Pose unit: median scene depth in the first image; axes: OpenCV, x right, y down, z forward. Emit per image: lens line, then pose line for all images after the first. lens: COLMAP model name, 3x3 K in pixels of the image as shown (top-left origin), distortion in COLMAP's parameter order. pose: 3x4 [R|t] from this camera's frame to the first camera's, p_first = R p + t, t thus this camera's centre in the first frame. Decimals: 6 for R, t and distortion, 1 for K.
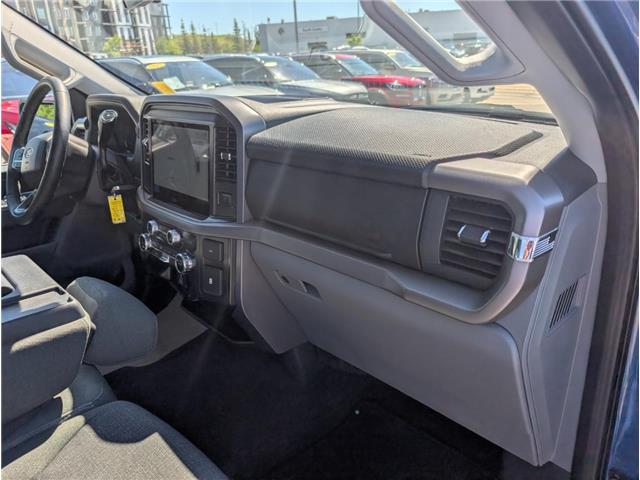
lens RADIAL K [[465.1, 0, 318.3], [0, 465.1, 240.9], [0, 0, 1]] dist [0.015120, -0.000153]
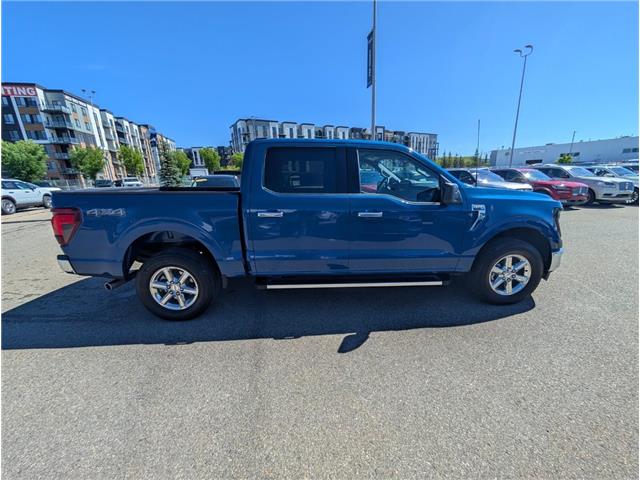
lens RADIAL K [[465.1, 0, 318.3], [0, 465.1, 240.9], [0, 0, 1]] dist [0.015120, -0.000153]
pose [[0.830348, 0.093905, -0.549276, 0.337770], [-0.207342, 0.966989, -0.148125, 0.249424], [0.517234, 0.236884, 0.822408, -0.686447]]
